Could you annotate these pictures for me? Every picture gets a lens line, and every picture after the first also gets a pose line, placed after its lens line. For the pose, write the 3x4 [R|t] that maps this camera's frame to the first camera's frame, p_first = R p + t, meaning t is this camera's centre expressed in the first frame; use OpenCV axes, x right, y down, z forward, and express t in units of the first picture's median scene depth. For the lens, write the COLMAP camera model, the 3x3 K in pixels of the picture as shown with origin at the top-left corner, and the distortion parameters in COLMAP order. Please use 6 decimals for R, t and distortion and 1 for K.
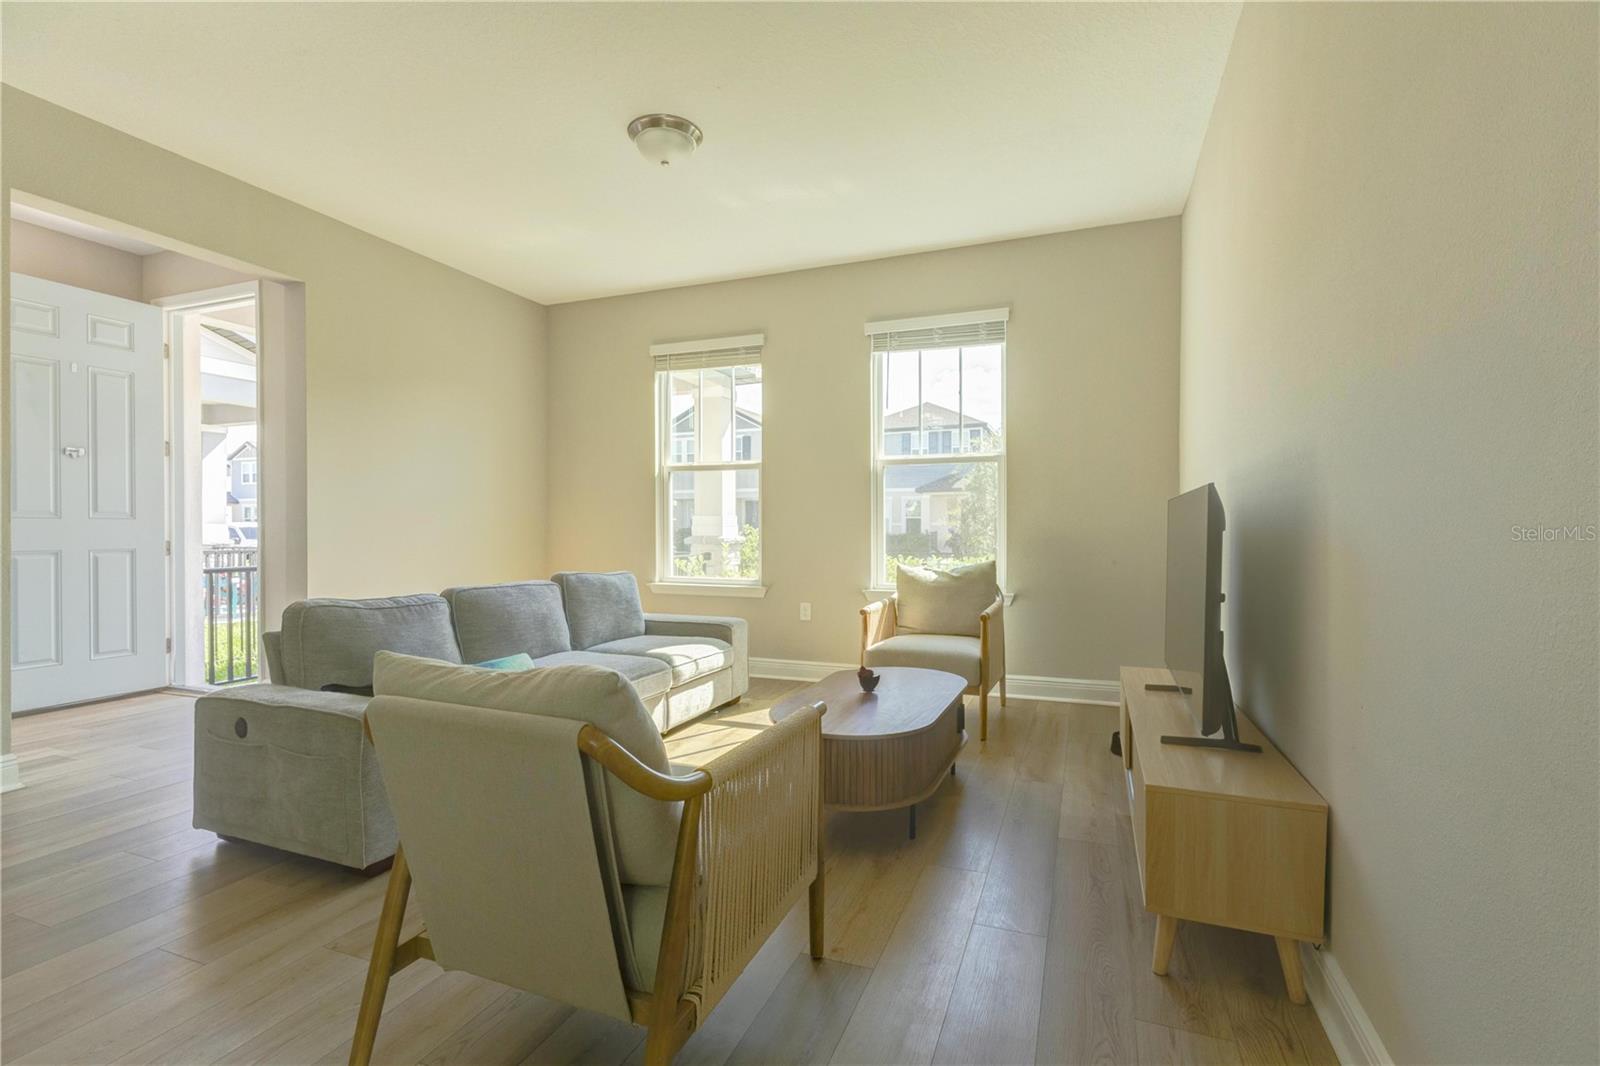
lens RADIAL K [[732.1, 0, 804.5], [0, 732.1, 536.1], [0, 0, 1]] dist [0.008122, -0.001790]
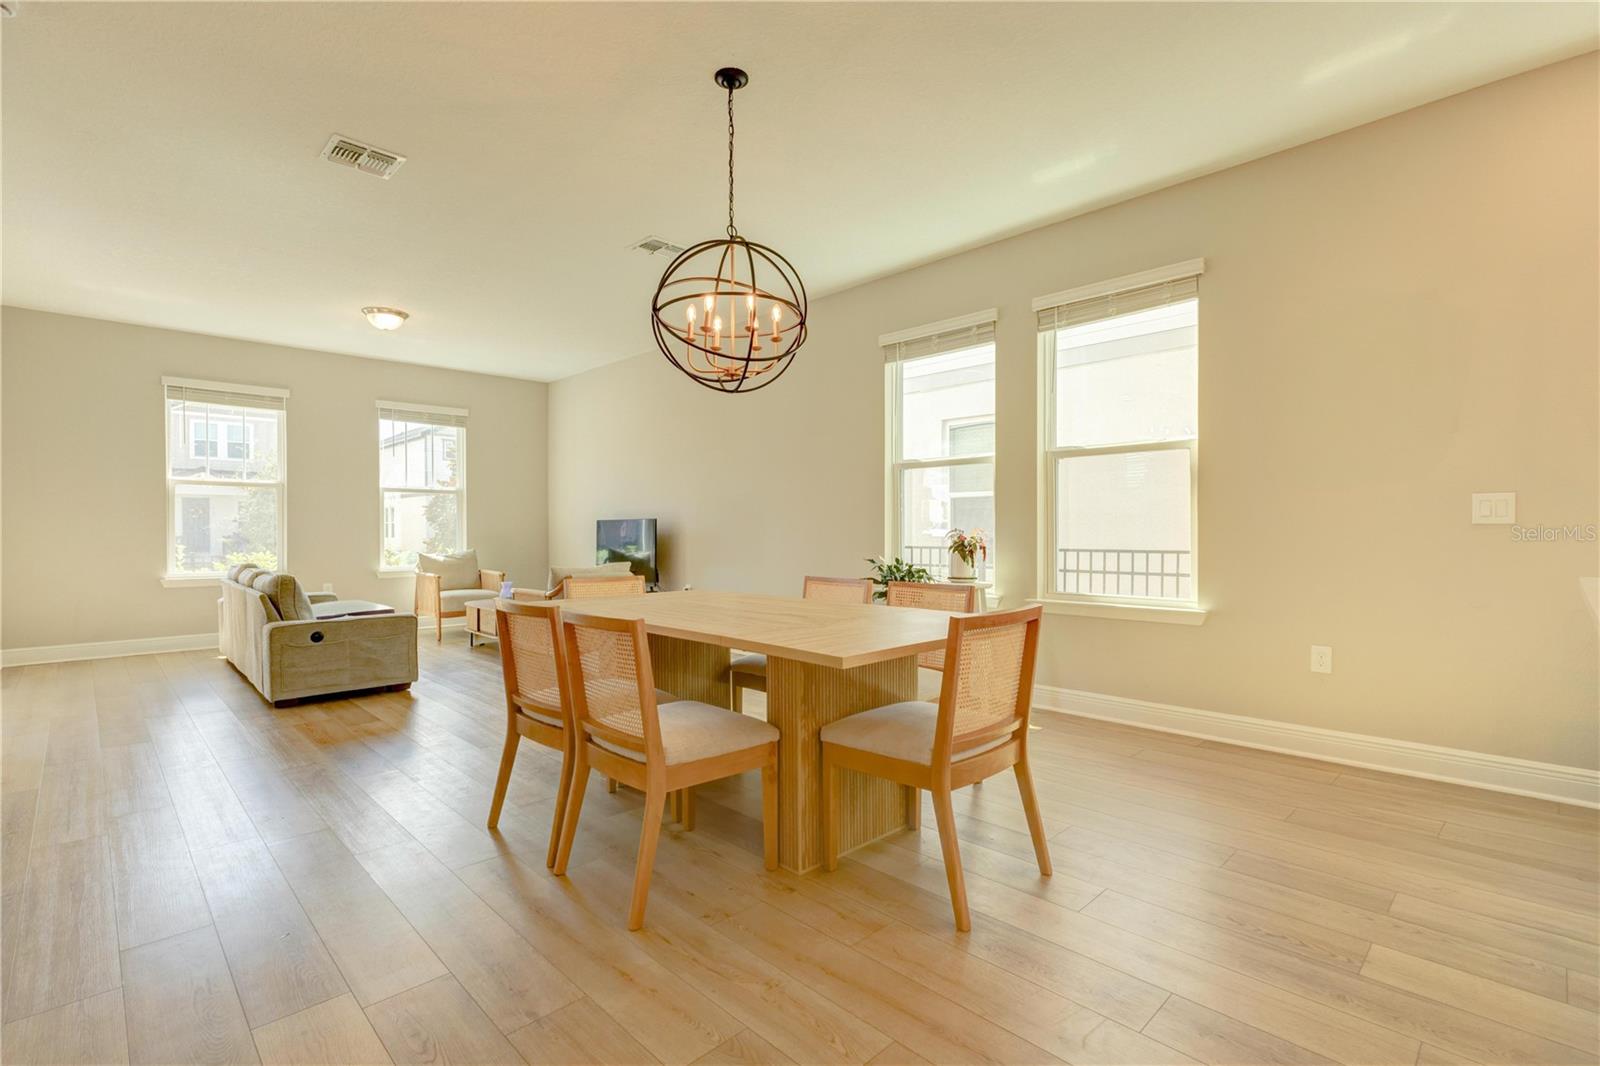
lens RADIAL K [[732.1, 0, 797.3], [0, 732.1, 533.7], [0, 0, 1]] dist [0.008122, -0.001790]
pose [[0.418237, -0.003504, 0.908331, -1.057483], [0.012317, 0.999922, -0.001814, 0.008310], [-0.908255, 0.011947, 0.418247, -0.510410]]
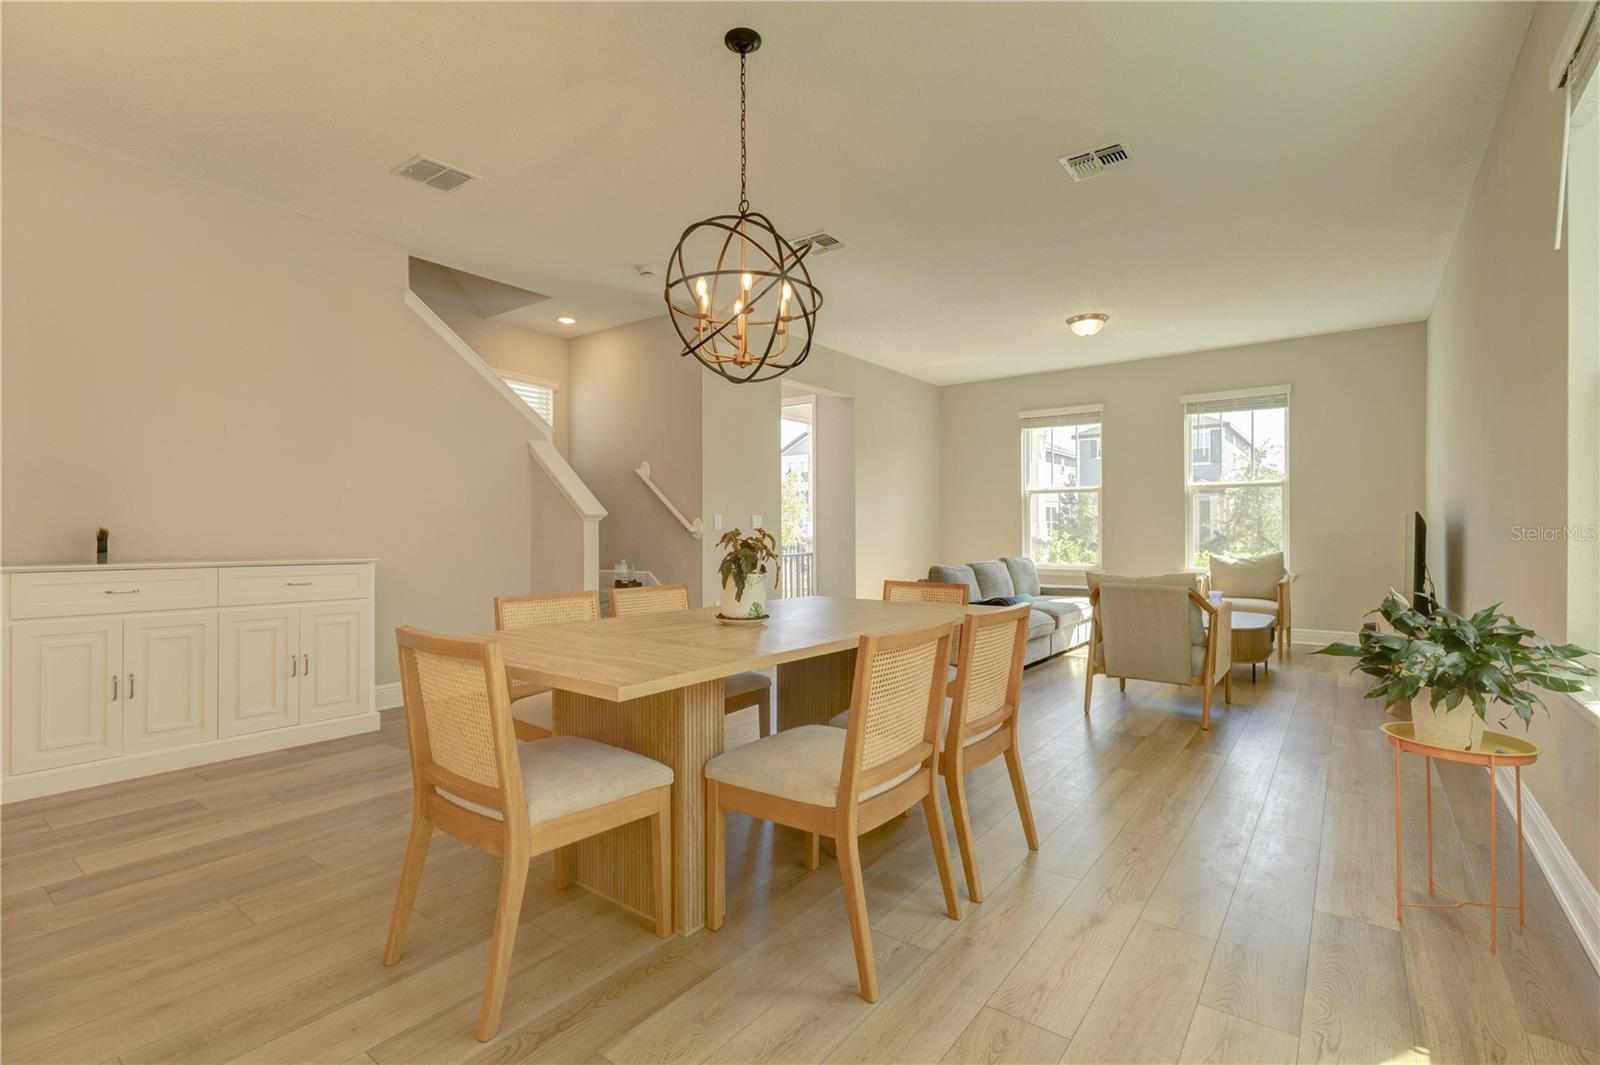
lens RADIAL K [[732.1, 0, 797.9], [0, 732.1, 533.9], [0, 0, 1]] dist [0.008122, -0.001790]
pose [[0.962126, 0.000145, -0.272606, -0.291821], [-0.001857, 0.999980, -0.006024, 0.006460], [0.272599, 0.006302, 0.962107, -0.744314]]
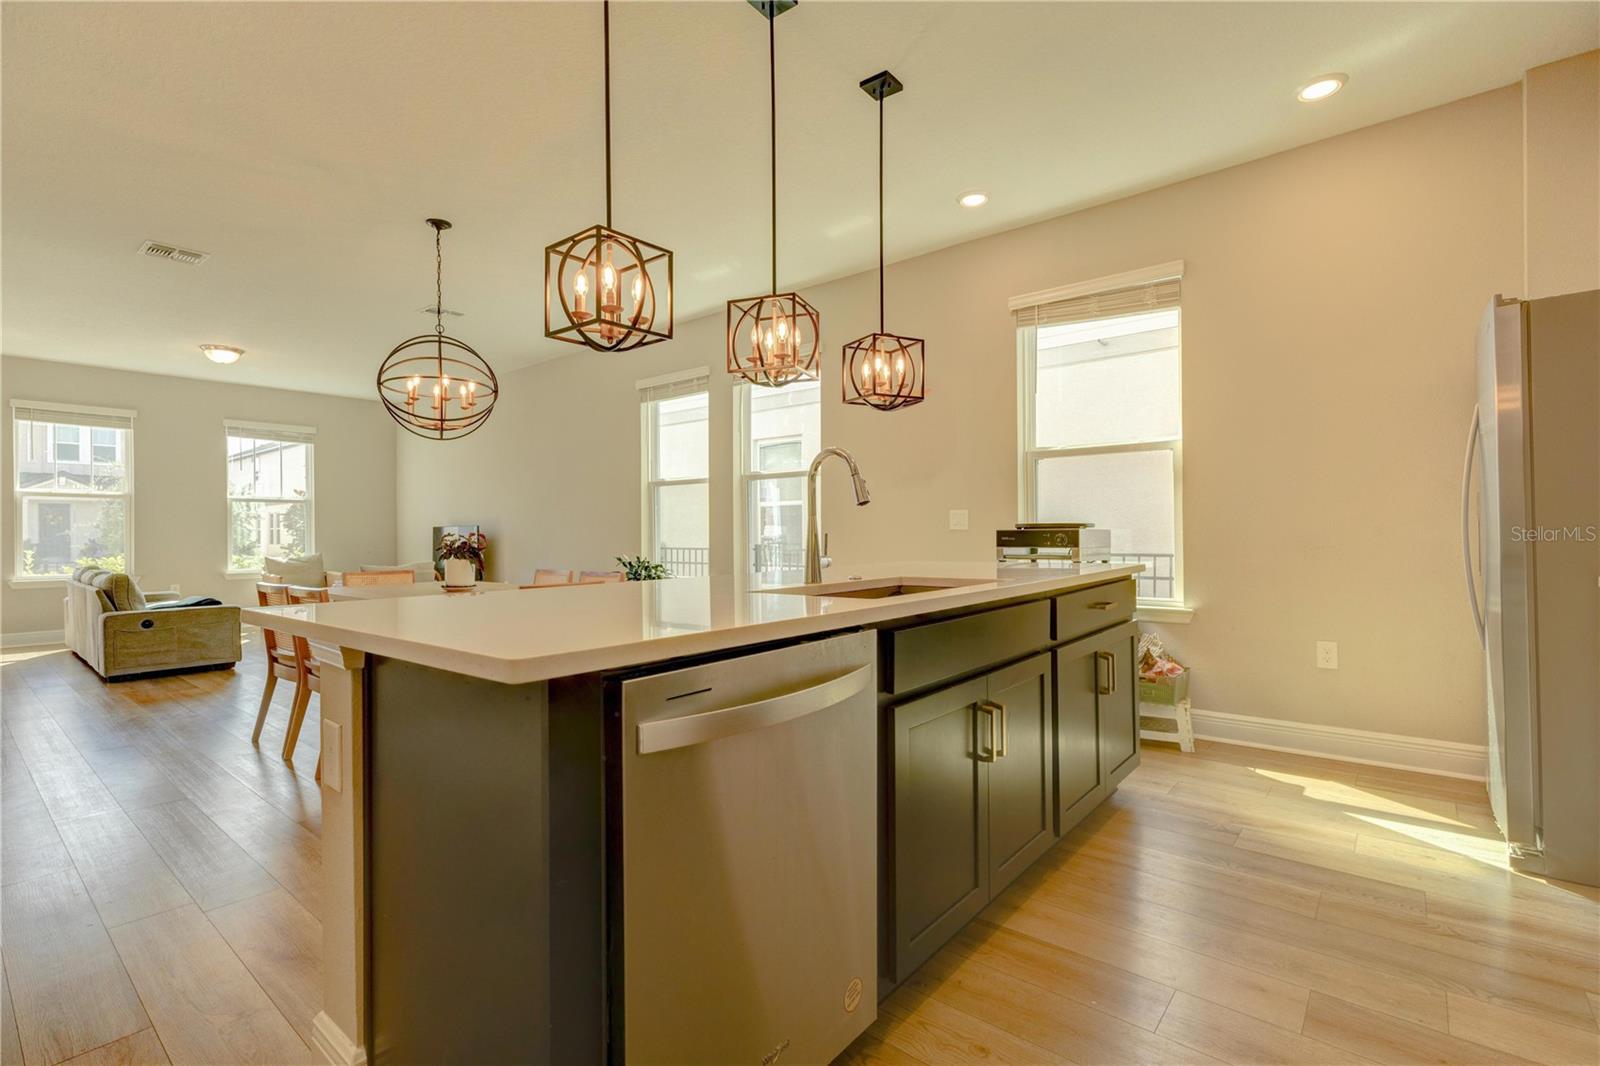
lens RADIAL K [[732.1, 0, 800.0], [0, 732.1, 532.8], [0, 0, 1]] dist [0.008122, -0.001790]
pose [[0.322786, 0.000985, 0.946471, -1.235199], [0.017091, 0.999830, -0.006869, 0.014957], [-0.946318, 0.018393, 0.322715, -0.930929]]
